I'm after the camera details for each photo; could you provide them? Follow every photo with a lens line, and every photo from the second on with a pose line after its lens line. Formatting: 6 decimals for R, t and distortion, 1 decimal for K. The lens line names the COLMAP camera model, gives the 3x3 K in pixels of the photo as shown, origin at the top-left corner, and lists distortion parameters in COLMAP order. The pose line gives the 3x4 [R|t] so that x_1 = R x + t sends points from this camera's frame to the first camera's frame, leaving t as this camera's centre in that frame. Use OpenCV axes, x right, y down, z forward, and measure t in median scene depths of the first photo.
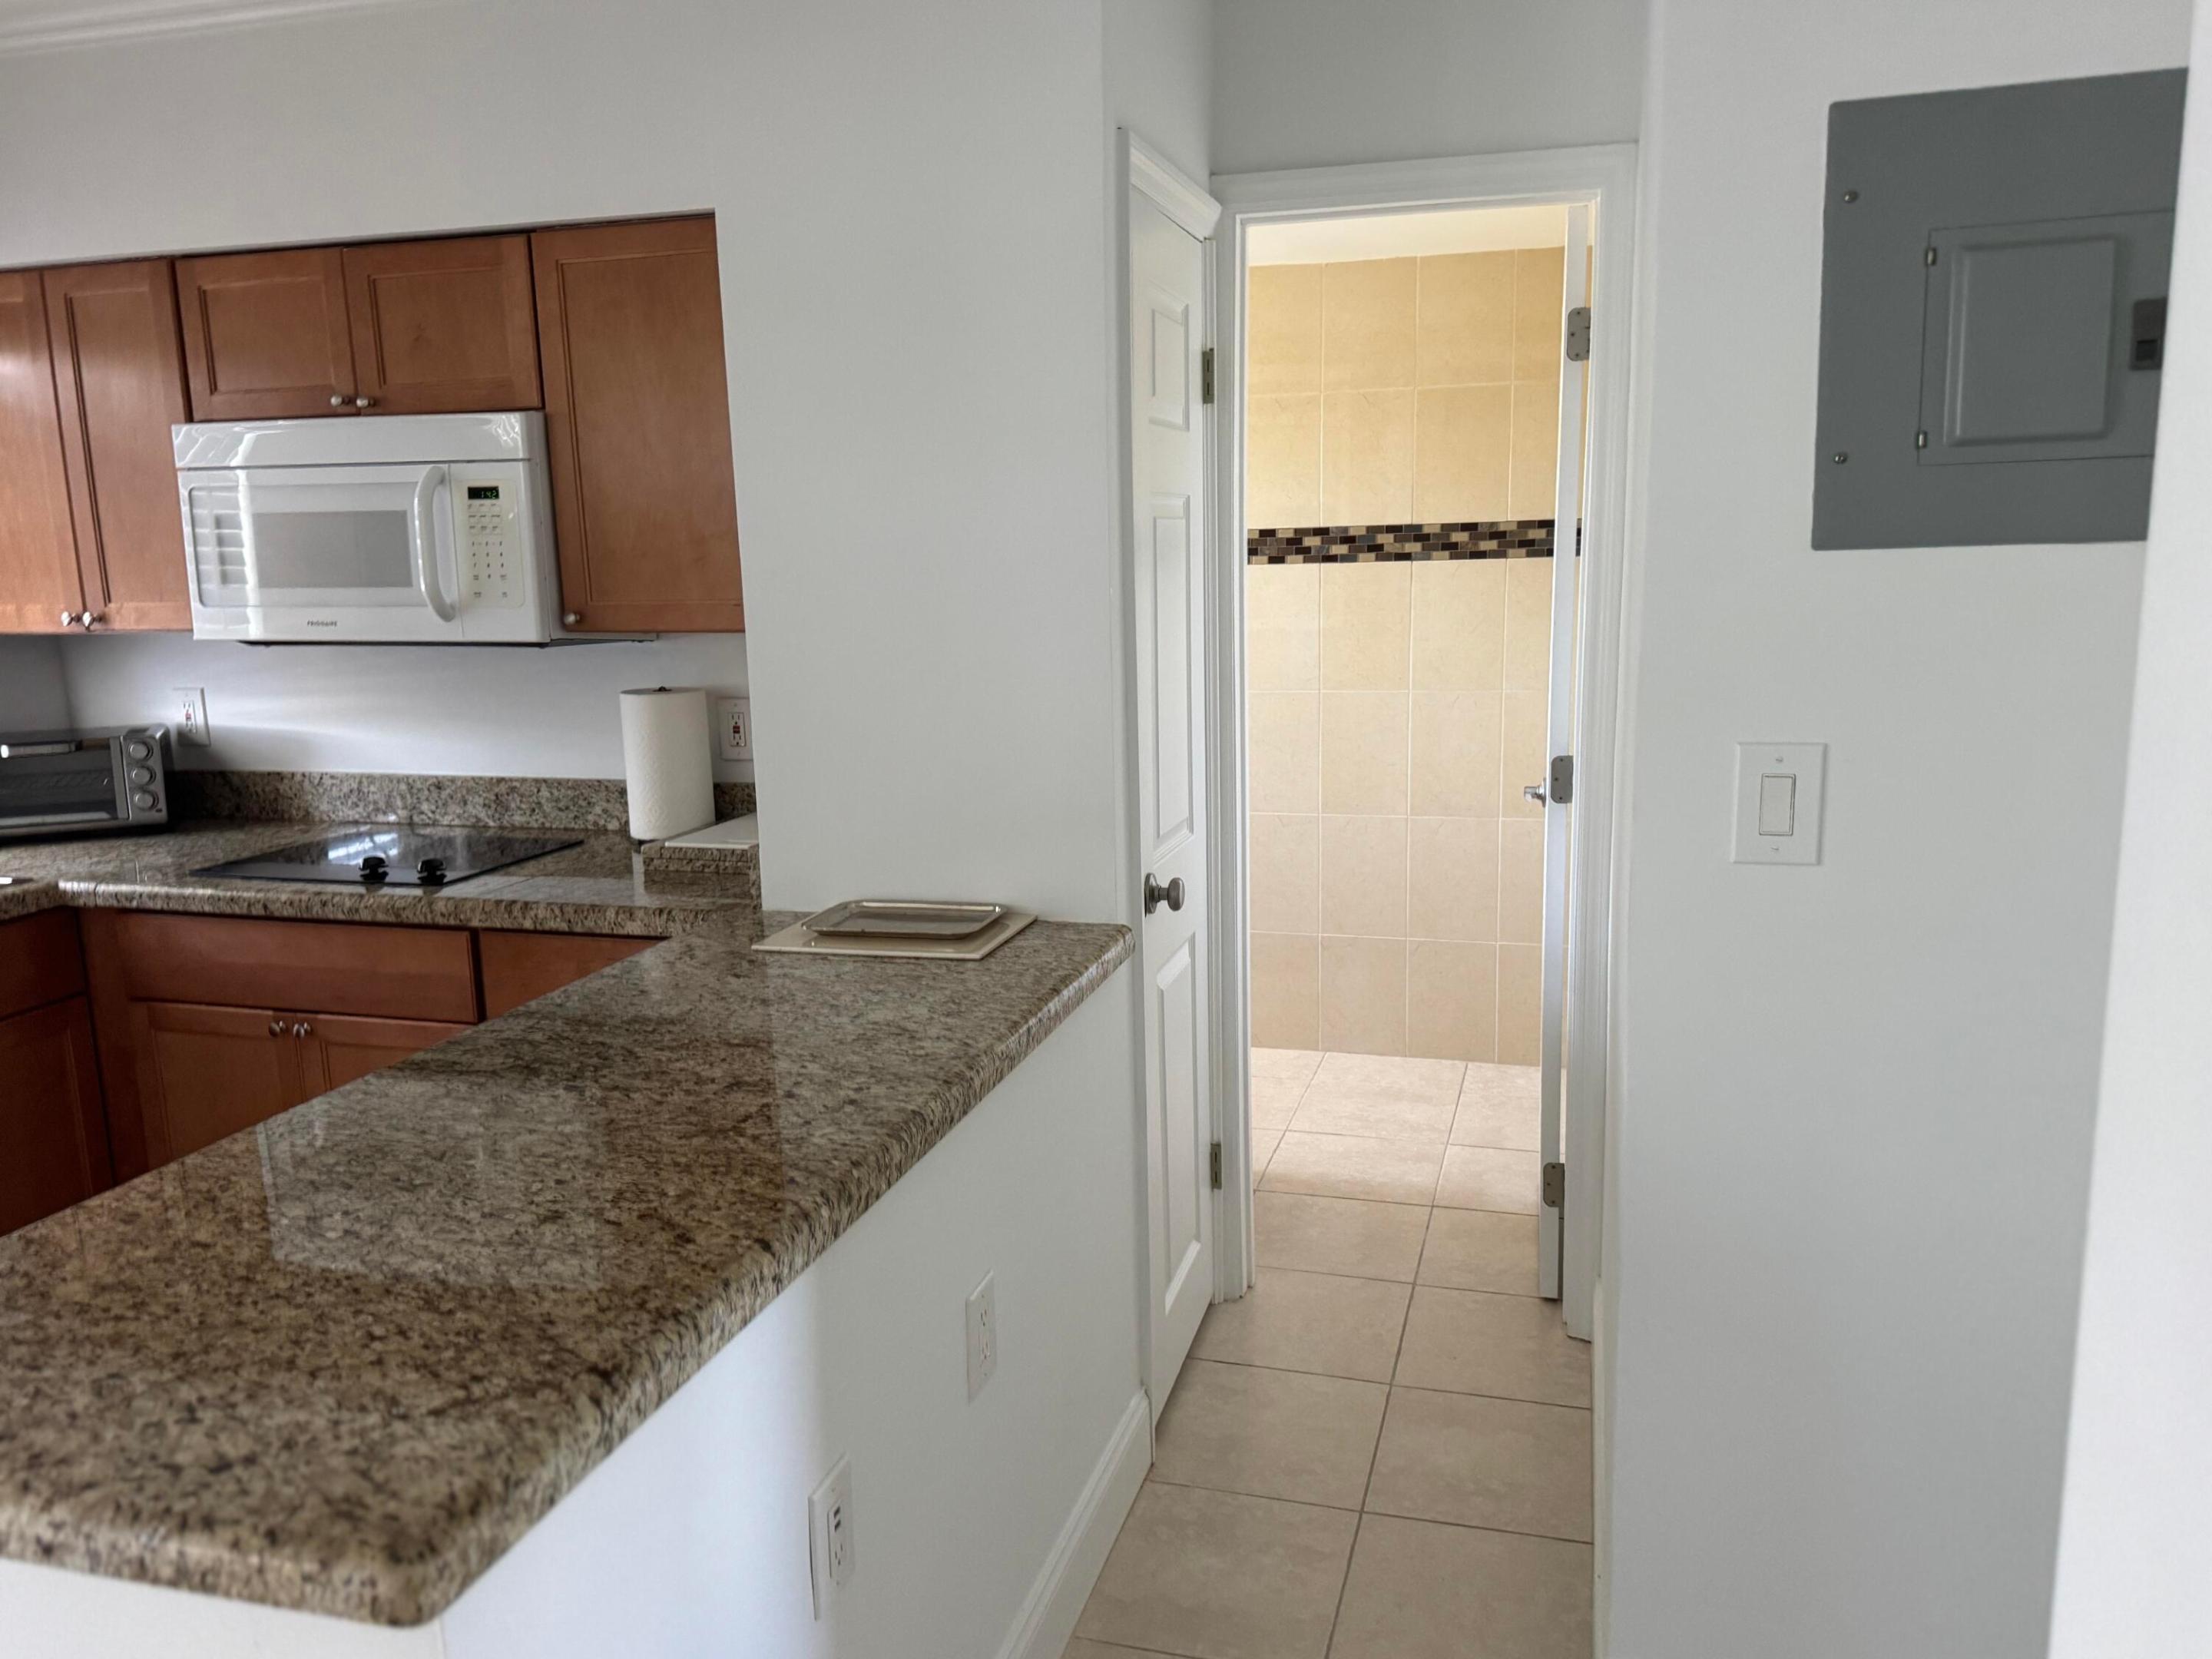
lens RADIAL K [[1662.4, 0, 1106.0], [0, 1662.4, 829.5], [0, 0, 1]] dist [0.076130, -0.001408]
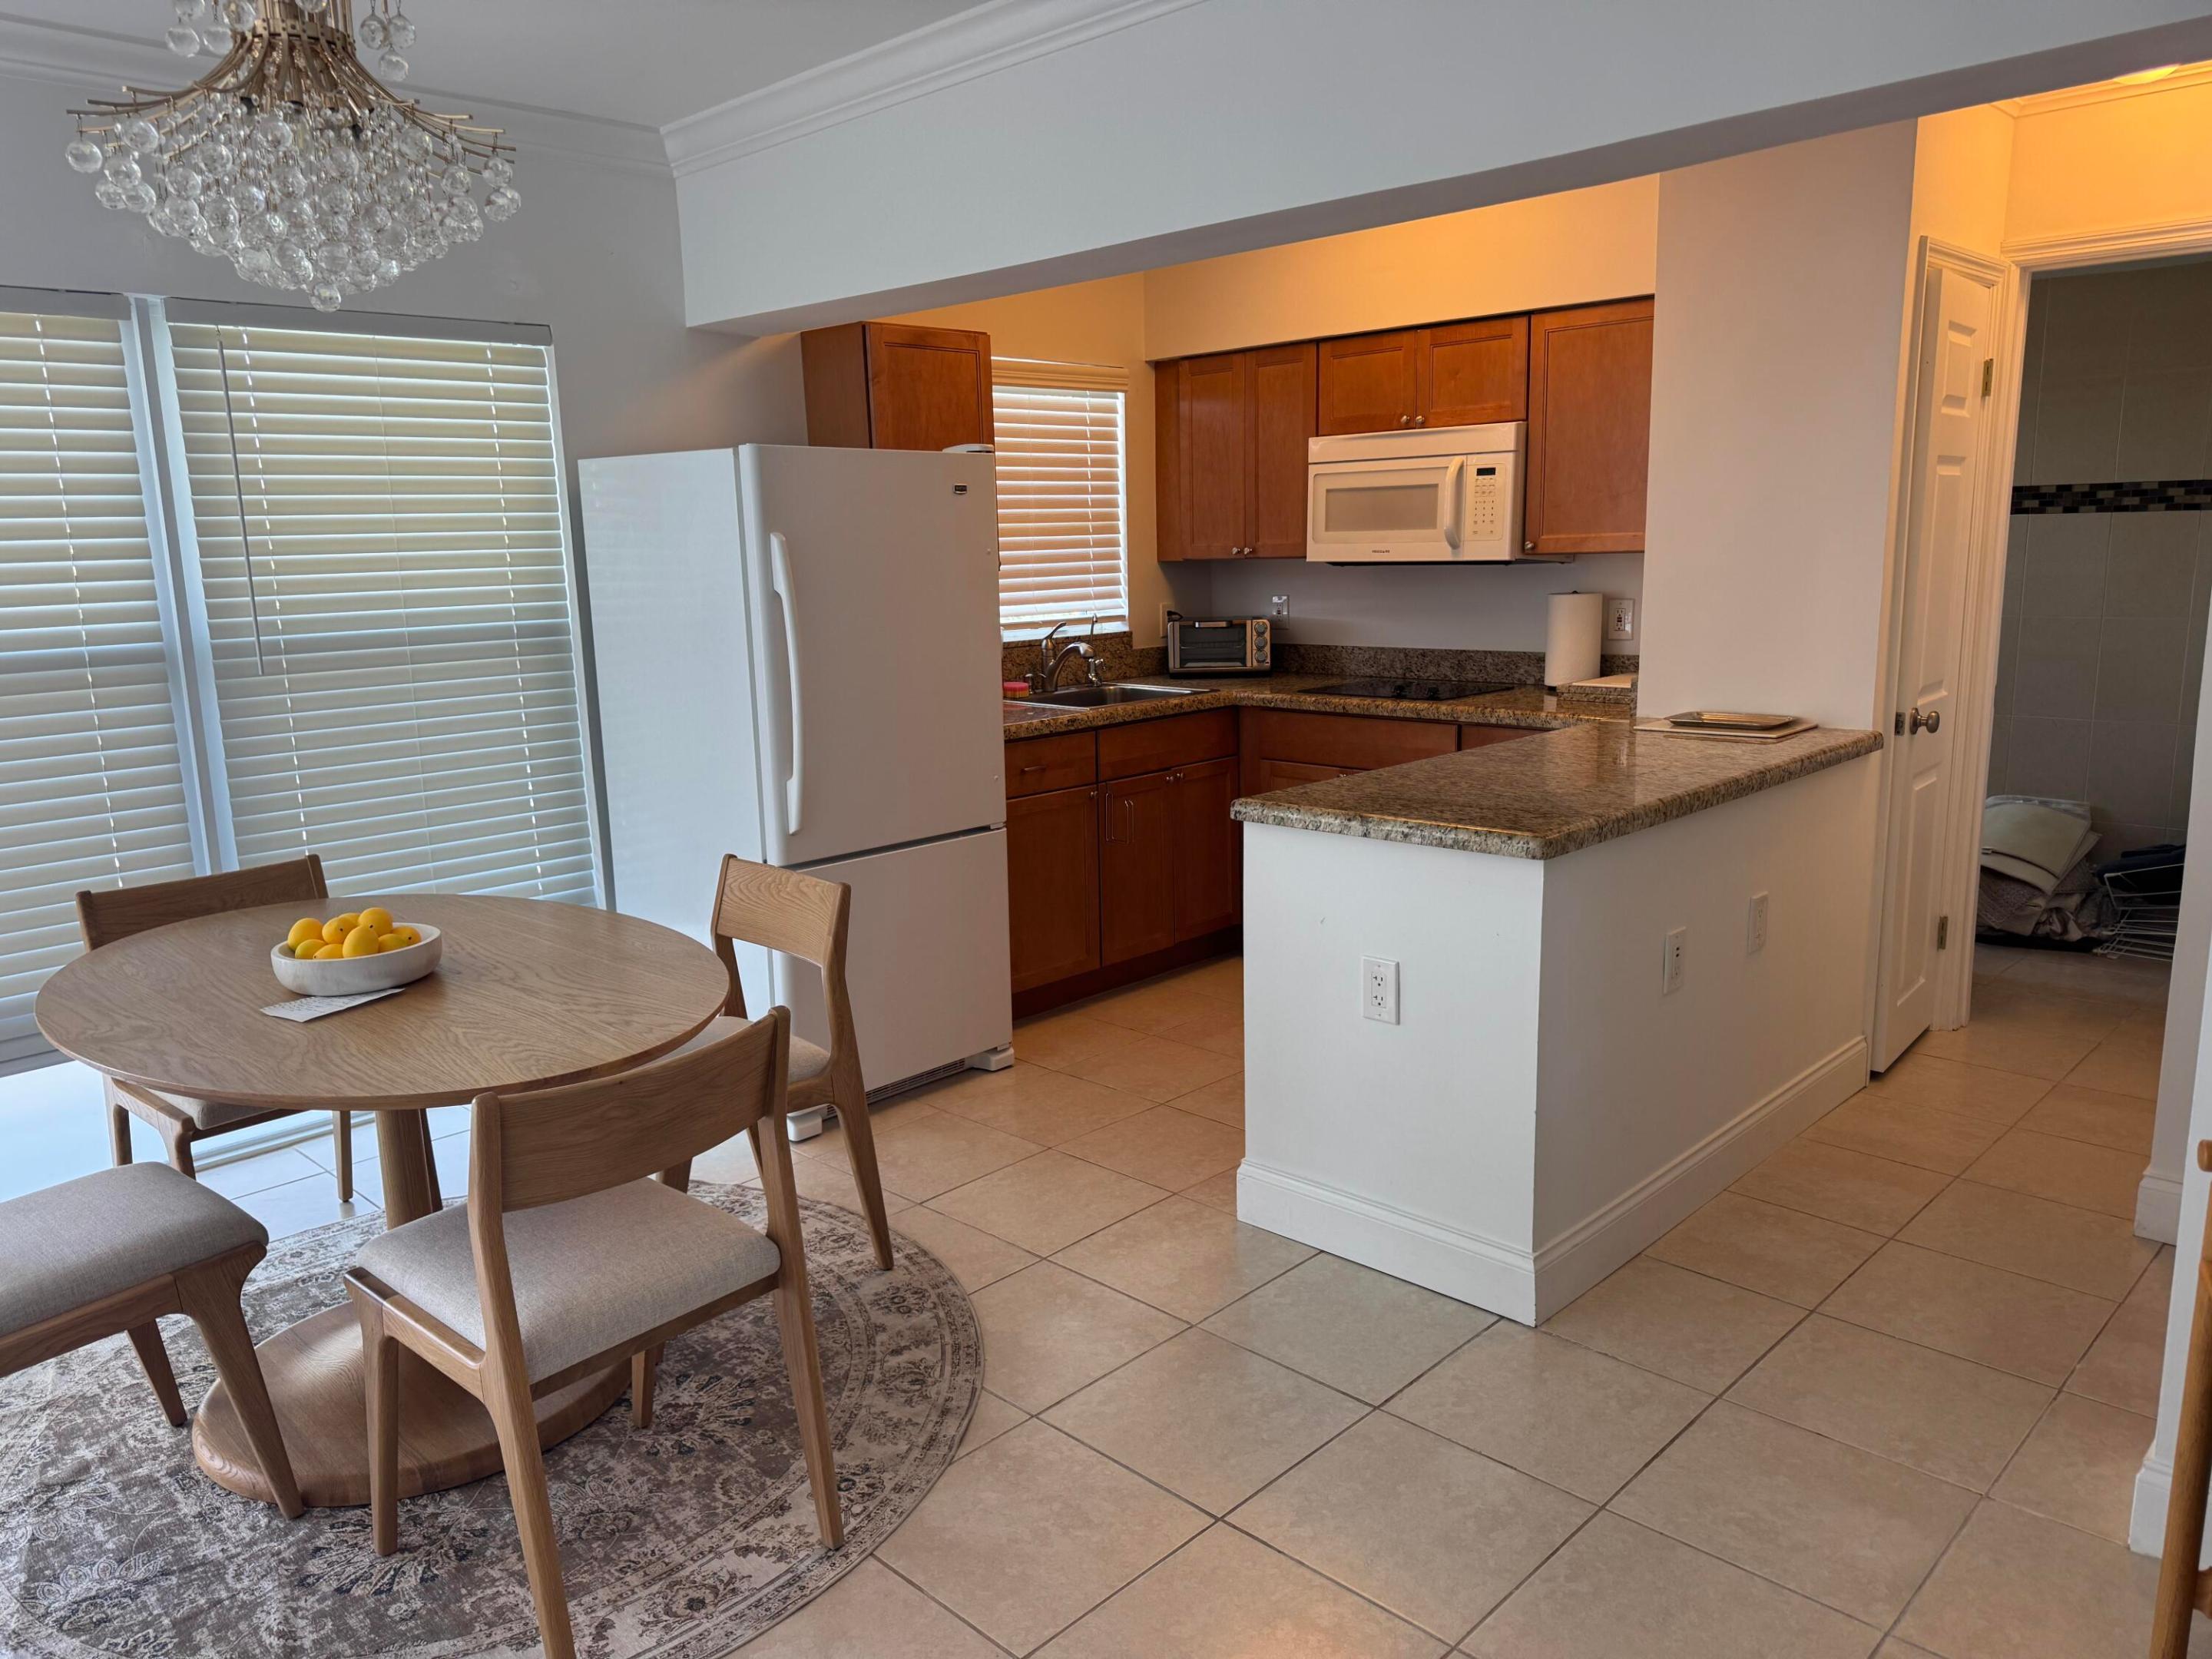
lens RADIAL K [[1580.5, 0, 1106.0], [0, 1580.5, 829.5], [0, 0, 1]] dist [0.060947, -0.057870]
pose [[0.881241, 0.089113, -0.464190, 0.063147], [-0.076624, 0.996010, 0.045743, 0.104284], [0.466414, -0.004743, 0.884554, -0.539577]]
